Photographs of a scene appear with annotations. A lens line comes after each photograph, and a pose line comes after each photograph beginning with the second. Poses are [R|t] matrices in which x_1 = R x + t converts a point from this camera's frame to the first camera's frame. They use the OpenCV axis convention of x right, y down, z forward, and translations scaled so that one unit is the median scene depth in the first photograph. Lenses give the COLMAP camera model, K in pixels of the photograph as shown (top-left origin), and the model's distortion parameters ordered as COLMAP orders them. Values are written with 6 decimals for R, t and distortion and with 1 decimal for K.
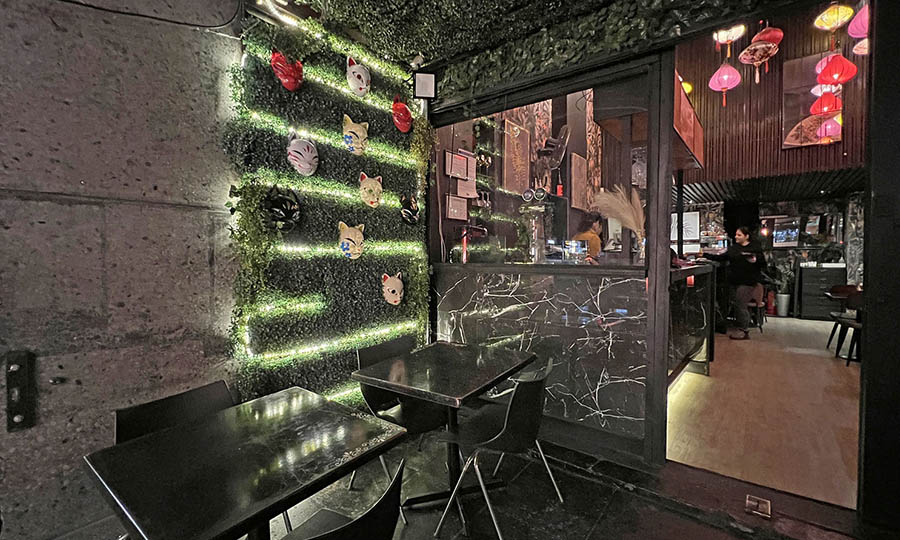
lens RADIAL K [[401.8, 0, 450.0], [0, 401.8, 270.0], [0, 0, 1]] dist [-0.003375, -0.000326]
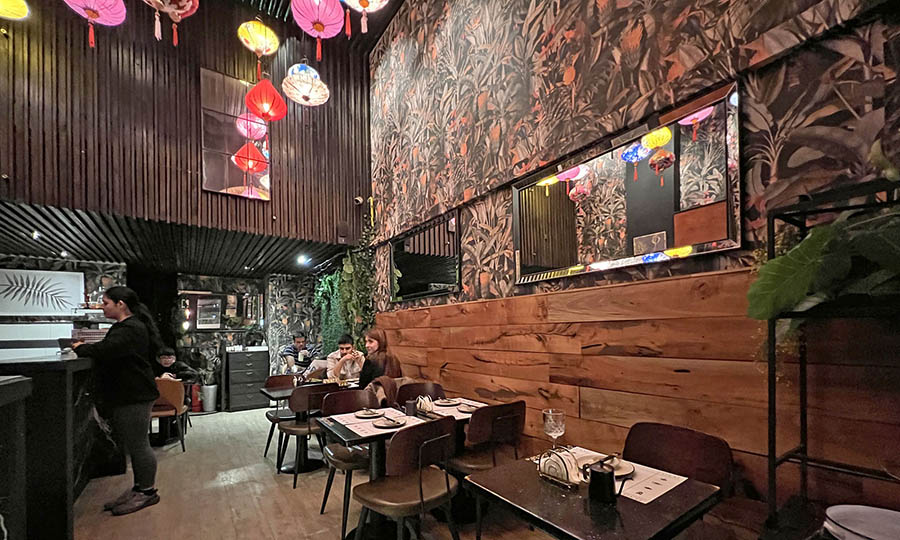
lens RADIAL K [[363.7, 0, 448.1], [0, 363.7, 331.2], [0, 0, 1]] dist [-0.000583, -0.000159]
pose [[0.286695, 0.001819, 0.958020, 0.249862], [0.045197, 0.998859, -0.015423, -0.018536], [-0.956955, 0.047722, 0.286286, 0.304452]]
